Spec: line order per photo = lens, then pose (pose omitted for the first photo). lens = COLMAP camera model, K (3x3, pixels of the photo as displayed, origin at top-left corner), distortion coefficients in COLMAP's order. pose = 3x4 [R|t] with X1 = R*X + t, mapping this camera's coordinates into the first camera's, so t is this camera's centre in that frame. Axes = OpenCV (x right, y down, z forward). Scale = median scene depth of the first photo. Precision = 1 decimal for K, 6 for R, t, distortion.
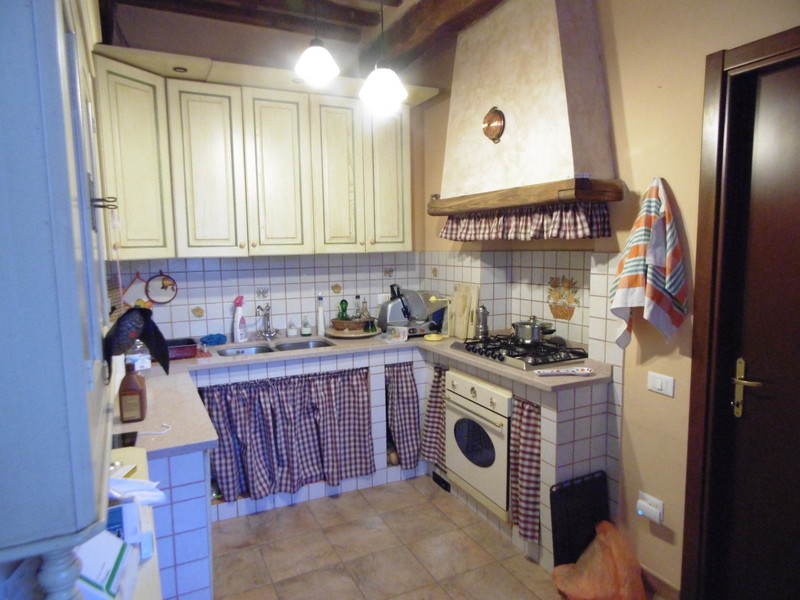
lens RADIAL K [[524.8, 0, 384.1], [0, 524.8, 301.3], [0, 0, 1]] dist [0.007264, -0.010522]
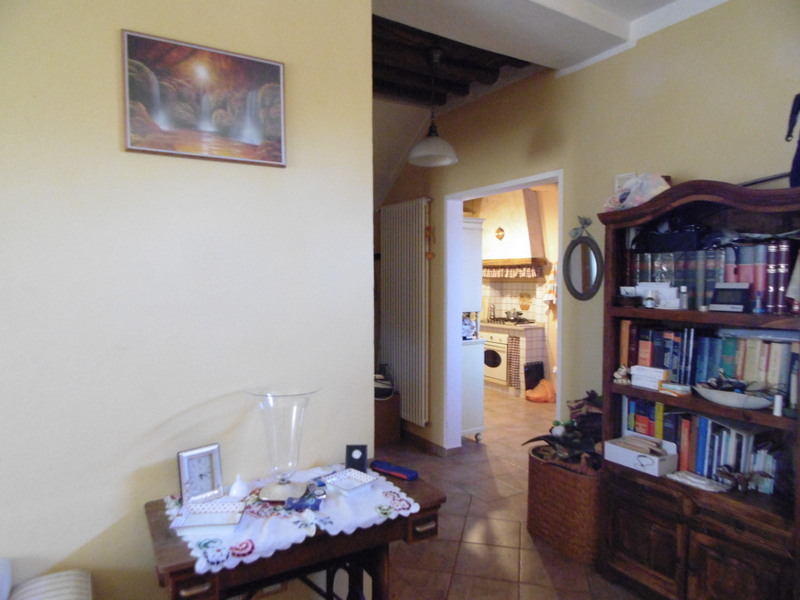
lens RADIAL K [[524.8, 0, 395.2], [0, 524.8, 306.9], [0, 0, 1]] dist [0.007264, -0.010522]
pose [[0.992323, 0.009103, 0.123337, -0.668247], [-0.001779, 0.998235, -0.059362, 0.195359], [-0.123660, 0.058687, 0.990588, -1.602112]]
